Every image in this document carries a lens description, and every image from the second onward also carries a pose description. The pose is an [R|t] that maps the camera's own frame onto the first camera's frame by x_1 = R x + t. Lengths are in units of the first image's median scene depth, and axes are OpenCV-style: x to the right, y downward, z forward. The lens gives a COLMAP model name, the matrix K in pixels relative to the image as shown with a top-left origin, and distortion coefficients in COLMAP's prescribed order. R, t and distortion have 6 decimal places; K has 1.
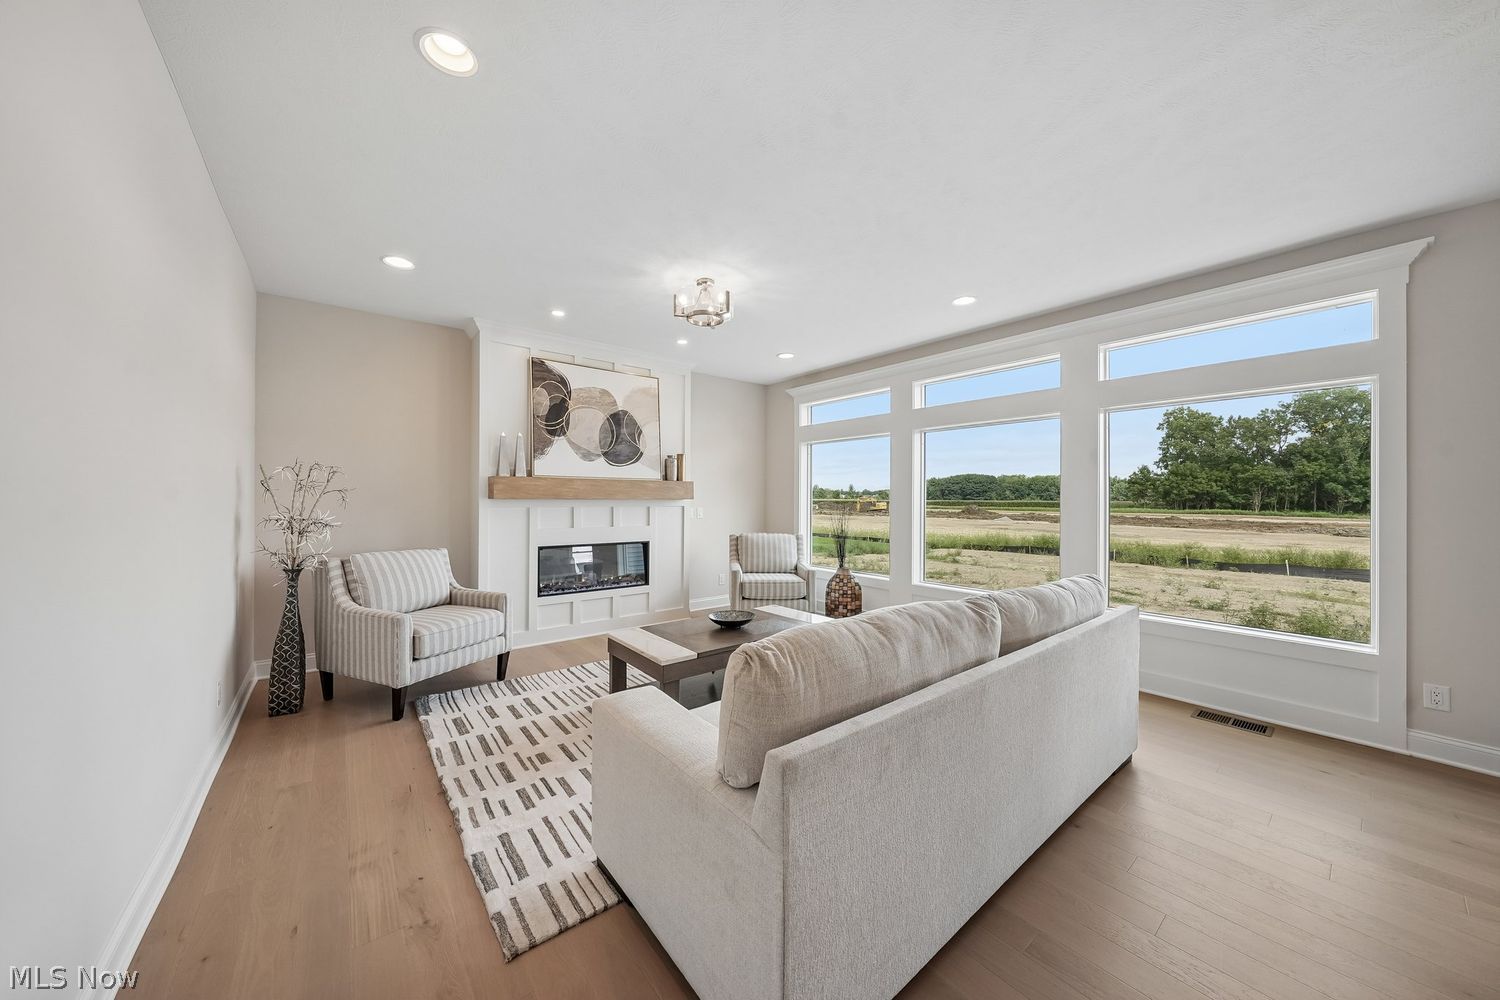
lens RADIAL K [[515.4, 0, 741.6], [0, 515.4, 502.1], [0, 0, 1]] dist [0.001717, 0.000193]
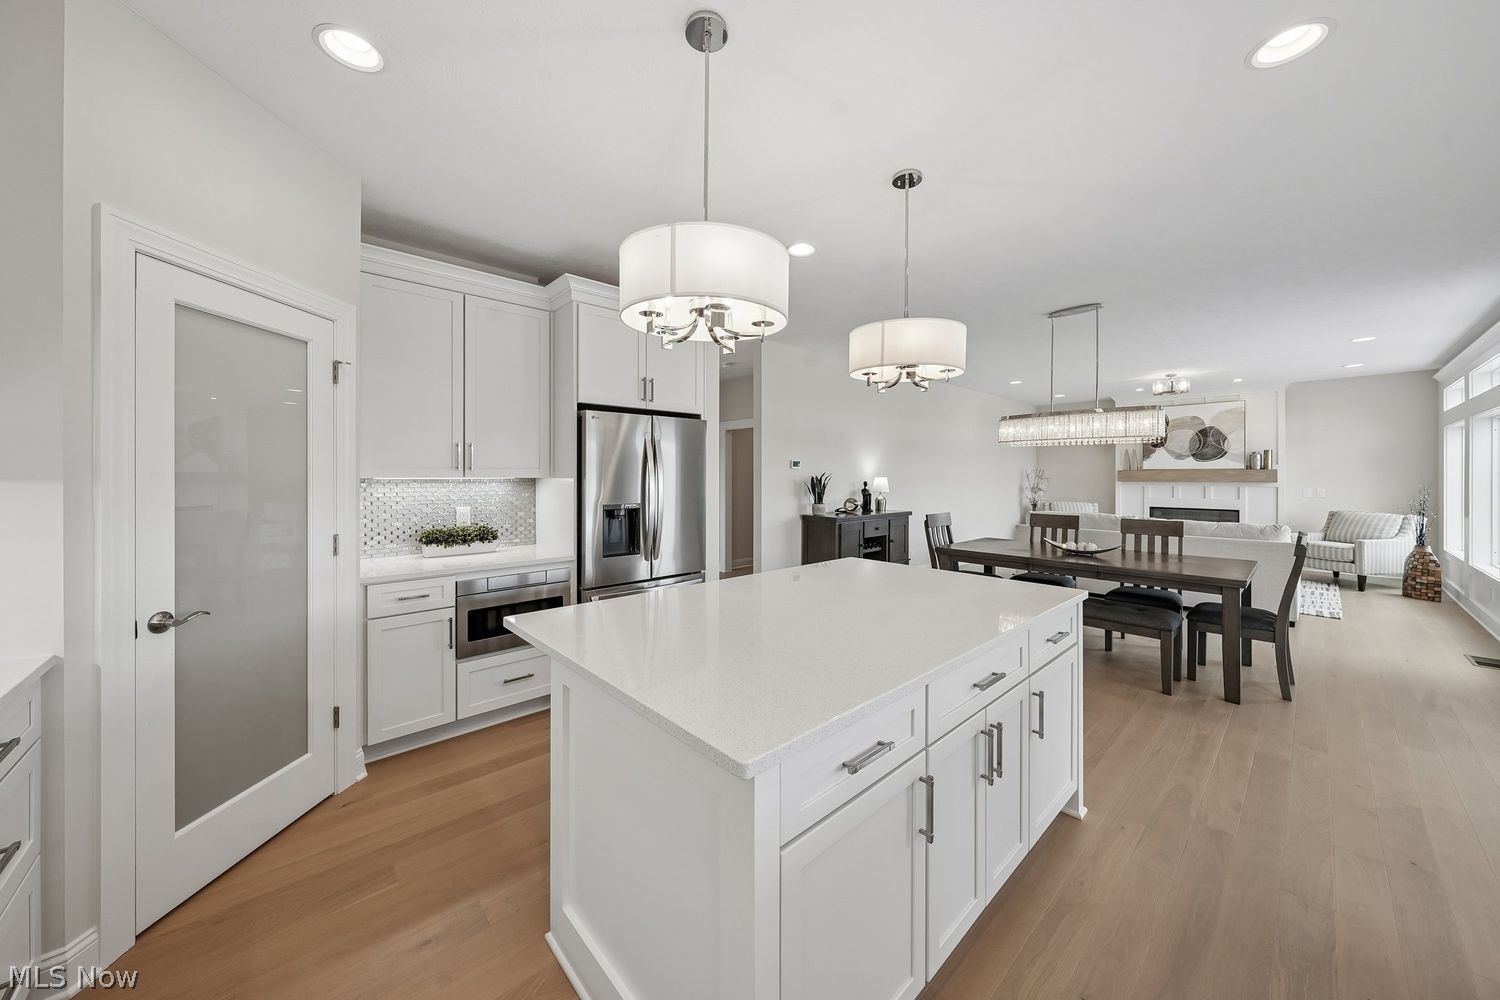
lens RADIAL K [[515.4, 0, 742.5], [0, 515.4, 487.4], [0, 0, 1]] dist [0.001717, 0.000193]
pose [[0.057426, 0.017302, -0.998200, 1.313457], [-0.008279, 0.999824, 0.016854, -0.003390], [0.998315, 0.007296, 0.057559, -0.555187]]
